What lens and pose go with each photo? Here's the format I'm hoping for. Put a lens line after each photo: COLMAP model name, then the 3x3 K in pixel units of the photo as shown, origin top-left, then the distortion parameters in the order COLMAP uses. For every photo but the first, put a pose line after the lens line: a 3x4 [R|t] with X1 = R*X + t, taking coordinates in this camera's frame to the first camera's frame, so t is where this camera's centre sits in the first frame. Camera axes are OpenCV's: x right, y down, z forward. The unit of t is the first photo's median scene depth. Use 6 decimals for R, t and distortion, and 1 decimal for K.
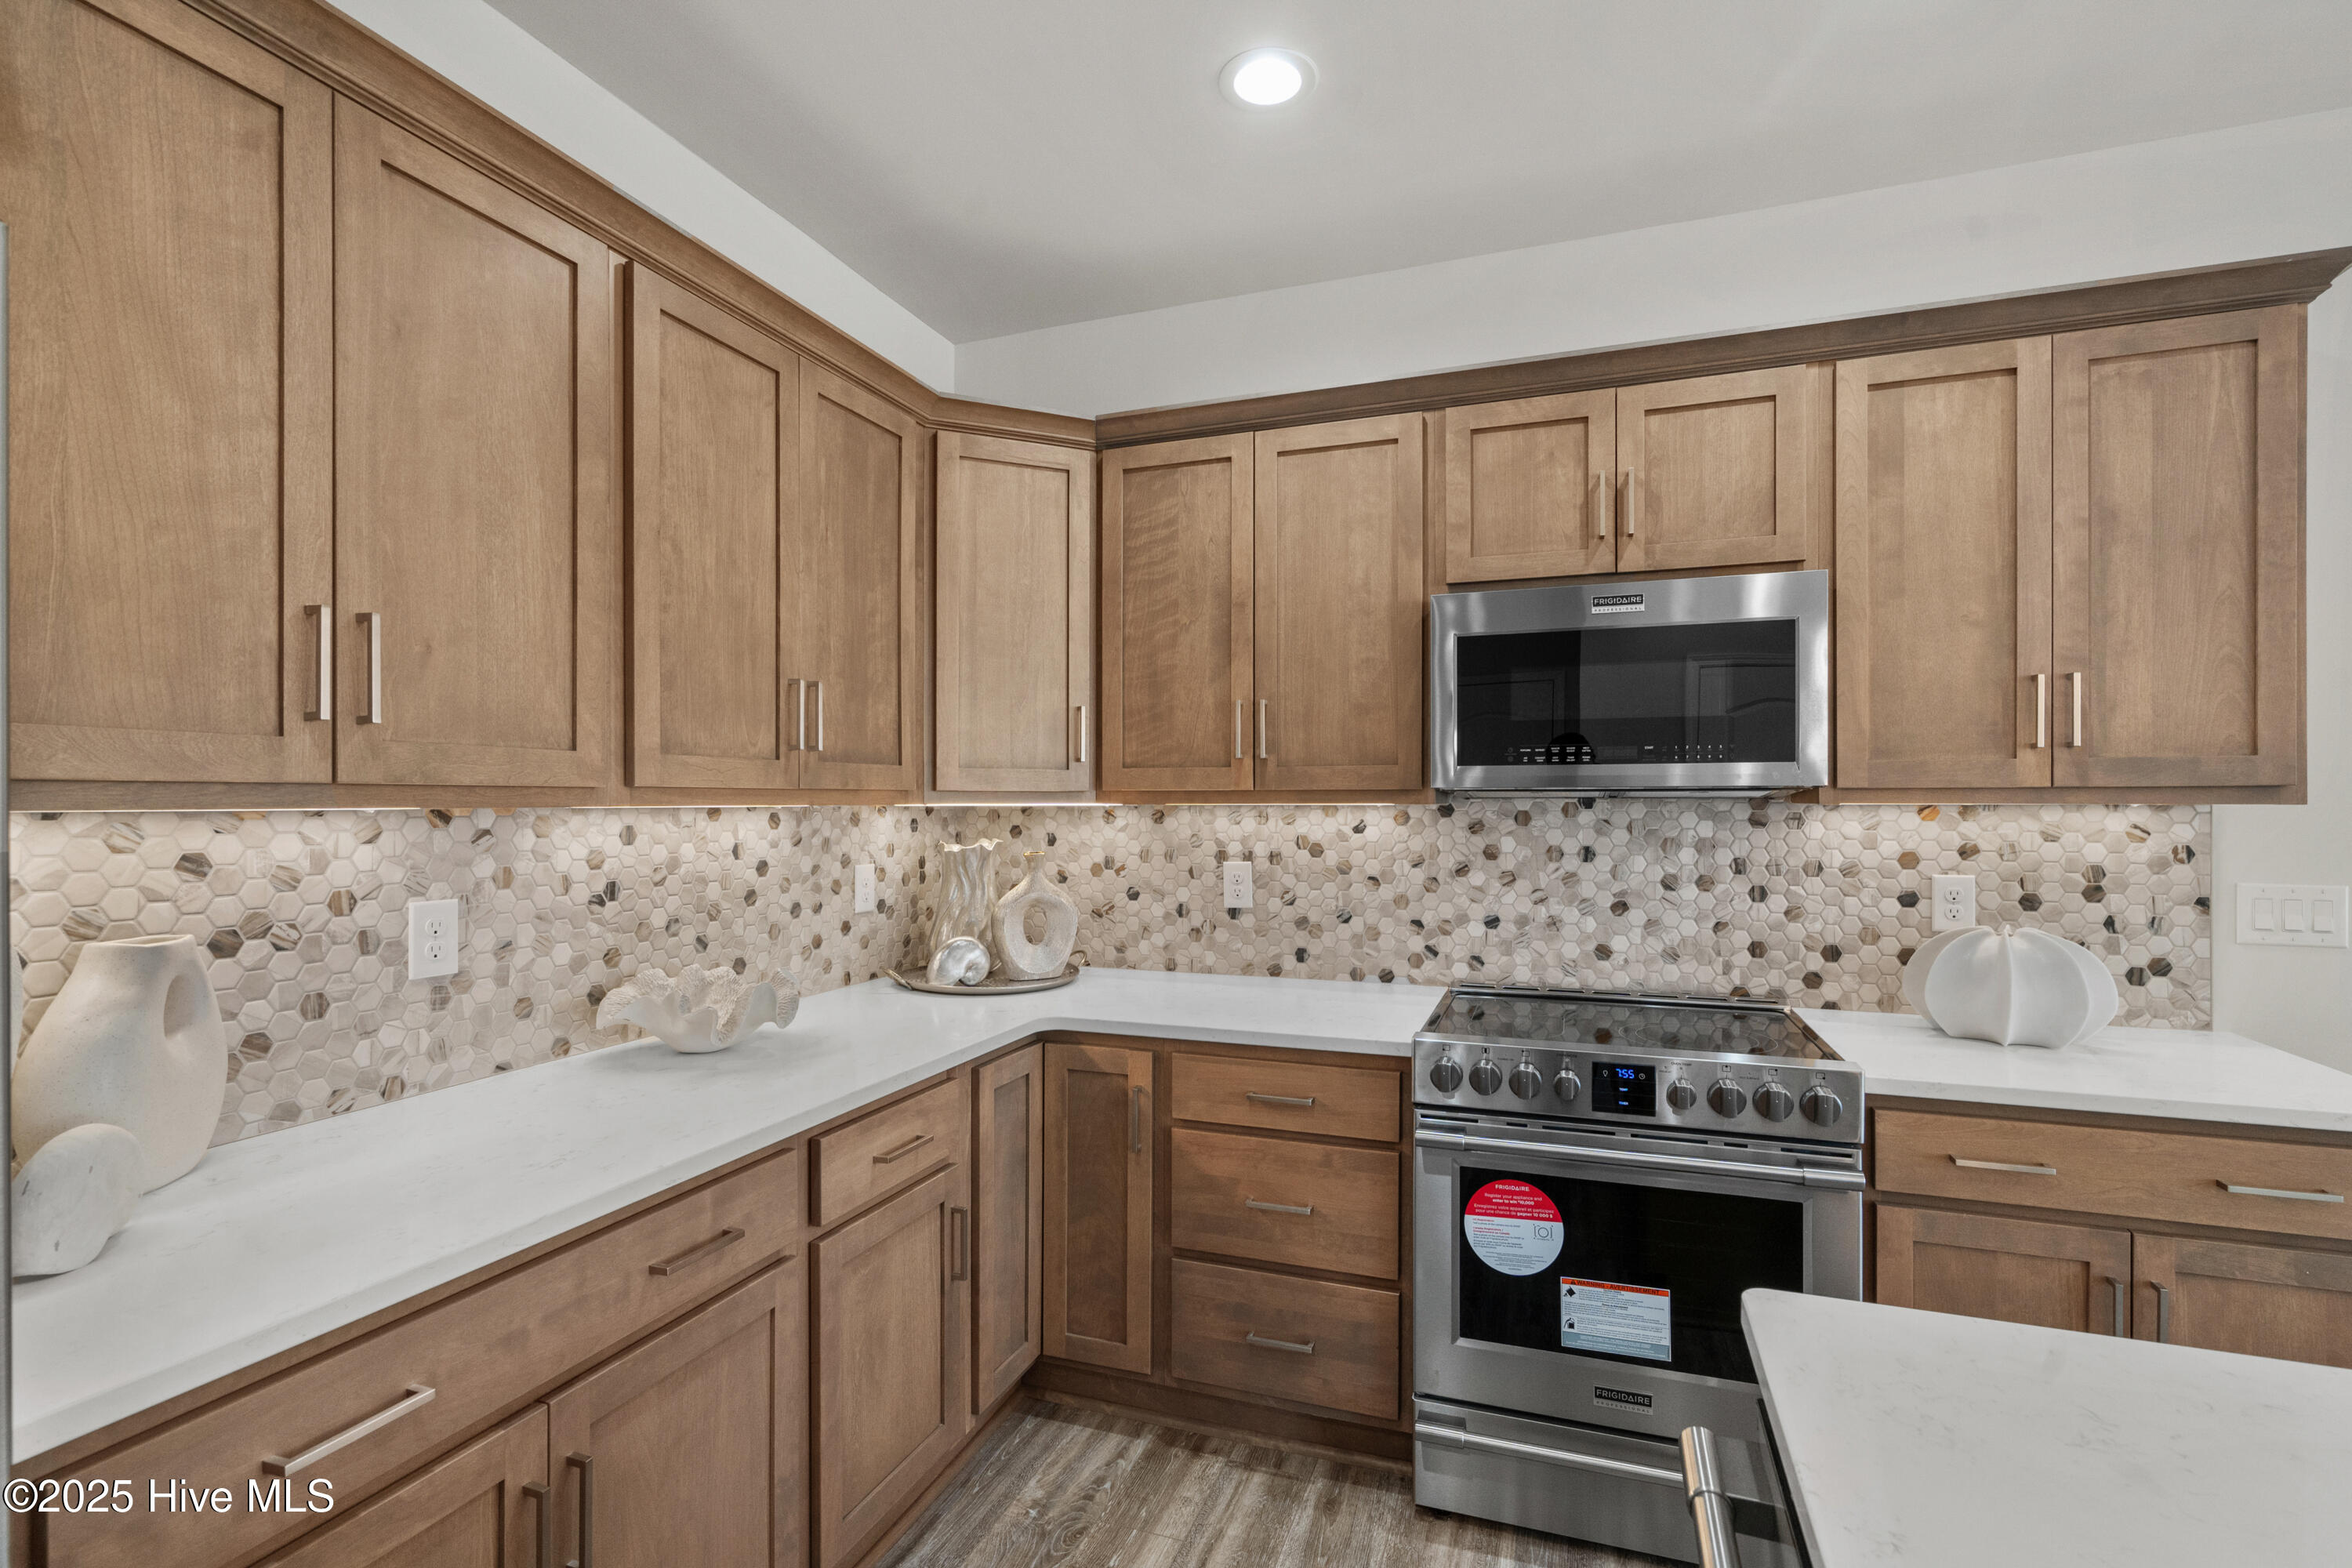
lens RADIAL K [[1081.6, 0, 1182.1], [0, 1081.6, 794.0], [0, 0, 1]] dist [-0.000061, -0.000209]
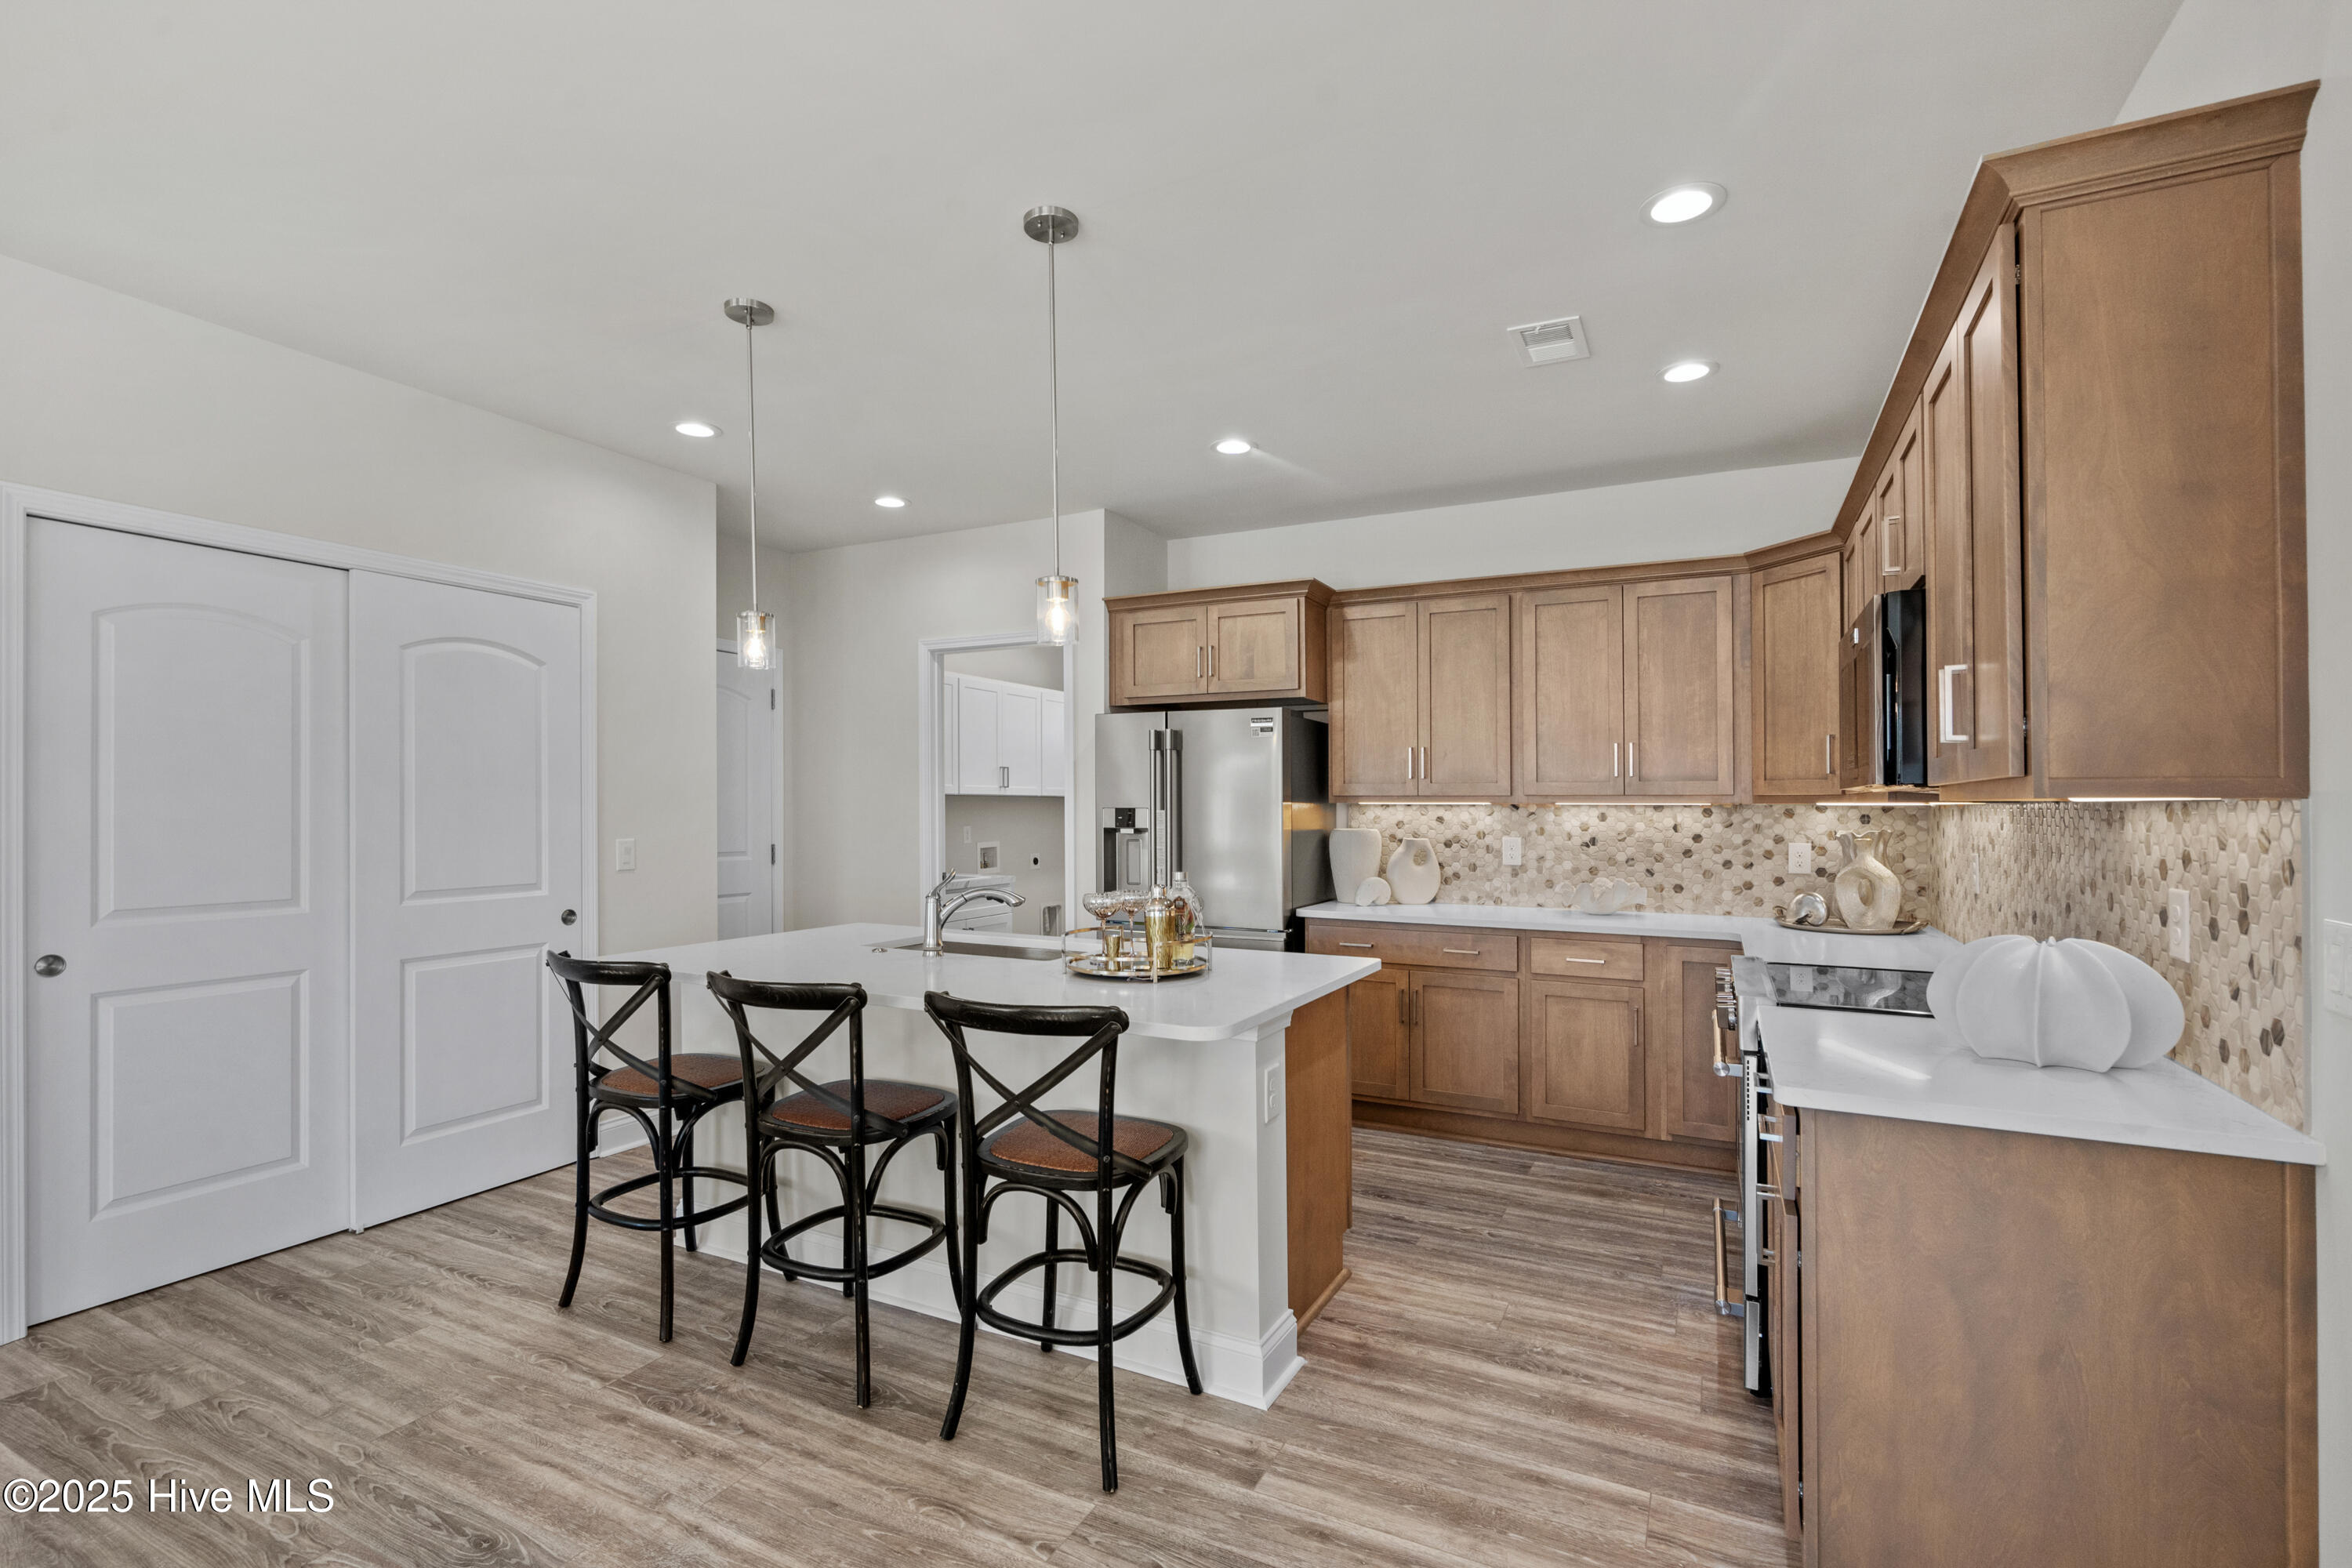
lens RADIAL K [[1081.6, 0, 1174.2], [0, 1081.6, 793.8], [0, 0, 1]] dist [-0.000061, -0.000209]
pose [[-0.123903, -0.007908, -0.992263, 1.847987], [0.003436, 0.999959, -0.008399, 0.006543], [0.992288, -0.004450, -0.123870, 0.416689]]
